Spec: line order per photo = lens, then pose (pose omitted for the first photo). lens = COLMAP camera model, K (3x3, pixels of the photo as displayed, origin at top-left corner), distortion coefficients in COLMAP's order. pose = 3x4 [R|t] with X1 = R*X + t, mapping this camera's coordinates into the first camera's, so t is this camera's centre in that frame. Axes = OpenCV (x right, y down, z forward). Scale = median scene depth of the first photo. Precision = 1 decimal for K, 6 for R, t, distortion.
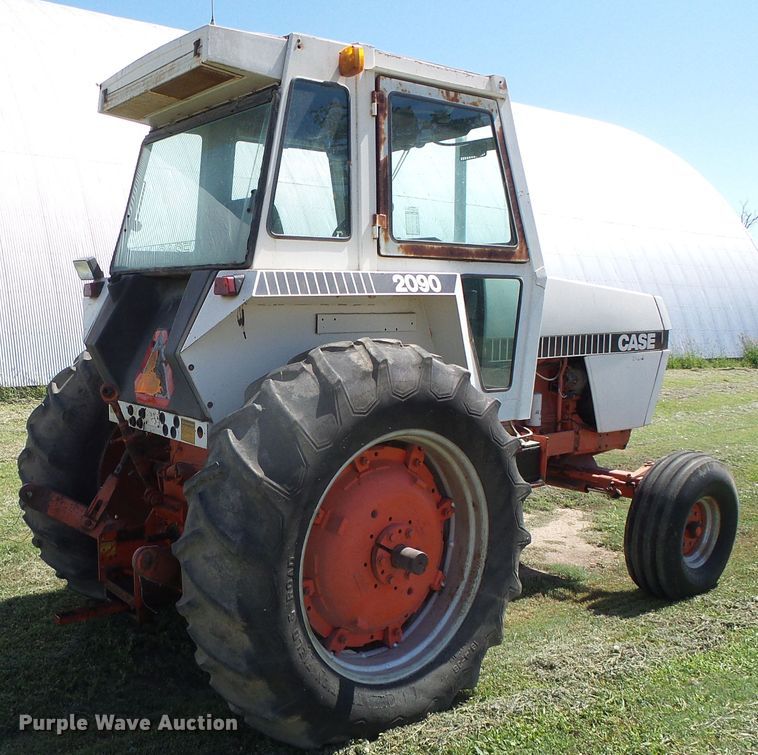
lens RADIAL K [[824.5, 0, 252.5], [0, 824.5, 380.2], [0, 0, 1]] dist [-0.003286, 0.017069]
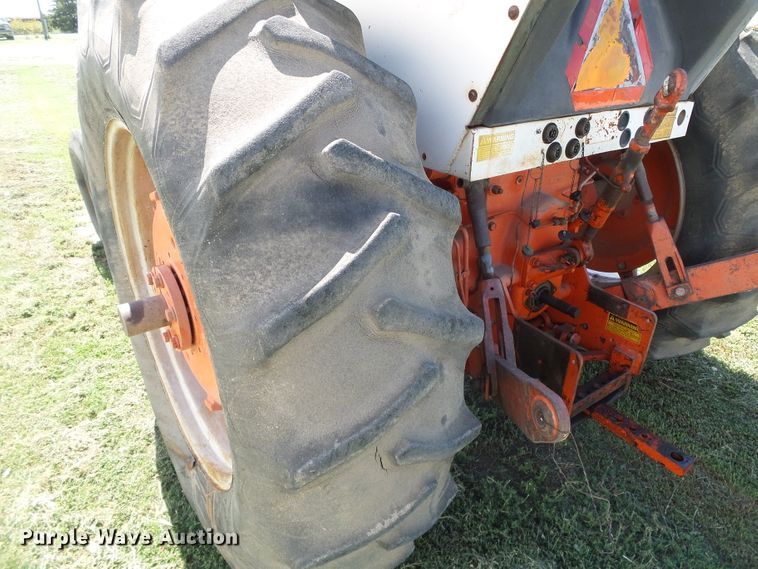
lens RADIAL K [[520.8, 0, 377.5], [0, 520.8, 281.5], [0, 0, 1]] dist [-0.012917, -0.004105]
pose [[-0.026789, -0.453428, 0.890890, -0.546177], [0.085685, 0.886888, 0.453968, -0.043599], [-0.995962, 0.088497, 0.015093, 1.272699]]
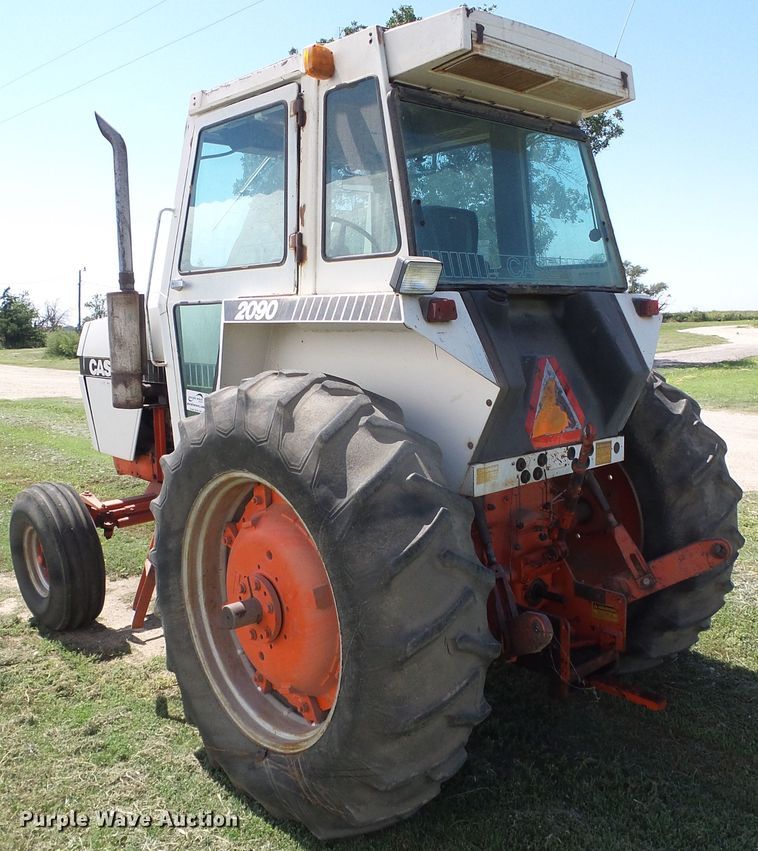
lens RADIAL K [[837.2, 0, 379.0], [0, 837.2, 425.5], [0, 0, 1]] dist [-0.035792, 0.000799]
pose [[-0.140772, -0.124472, 0.982186, -1.037423], [0.121389, 0.982410, 0.141898, -0.148087], [-0.982572, 0.139202, -0.123187, 1.403825]]
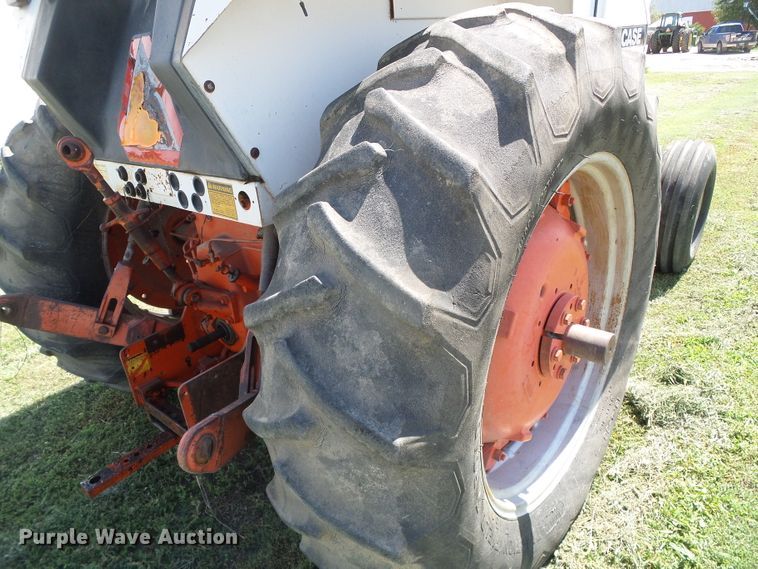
lens RADIAL K [[520.8, 0, 377.5], [0, 520.8, 281.5], [0, 0, 1]] dist [-0.012917, -0.004105]
pose [[0.959571, -0.179803, 0.216551, -0.062391], [0.105680, 0.943229, 0.314883, 0.008756], [-0.260874, -0.279268, 0.924096, 0.595923]]
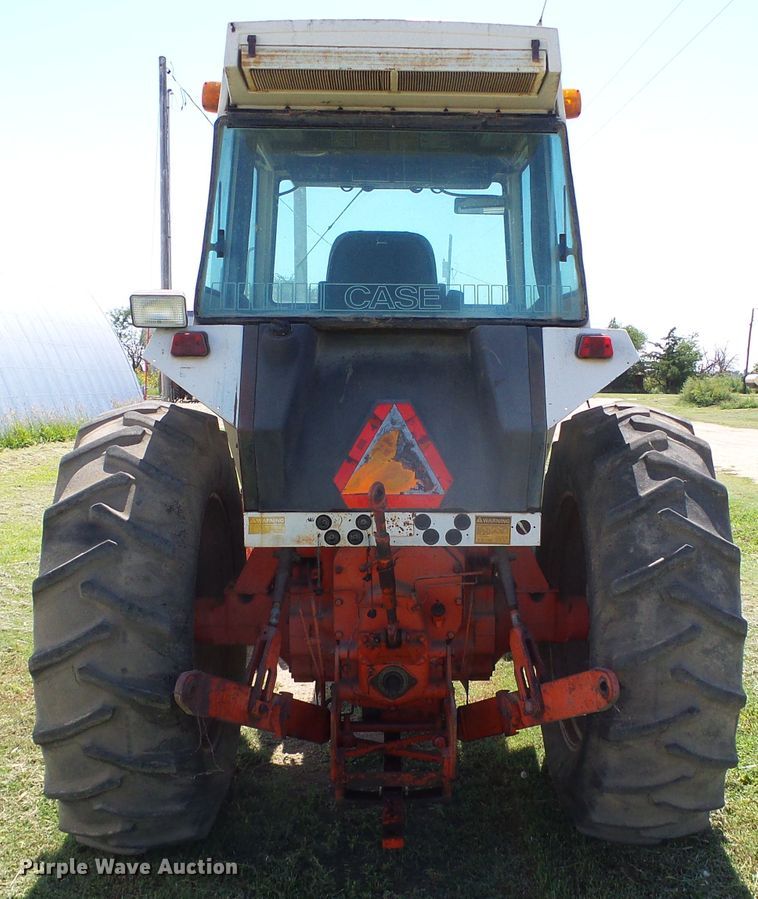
lens RADIAL K [[968.9, 0, 431.5], [0, 968.9, 472.9], [0, 0, 1]] dist [-0.014437, 0.011849]
pose [[0.533210, -0.087986, 0.841395, -0.888716], [0.080027, 0.995363, 0.053372, -0.046482], [-0.842189, 0.038876, 0.537779, 0.560759]]
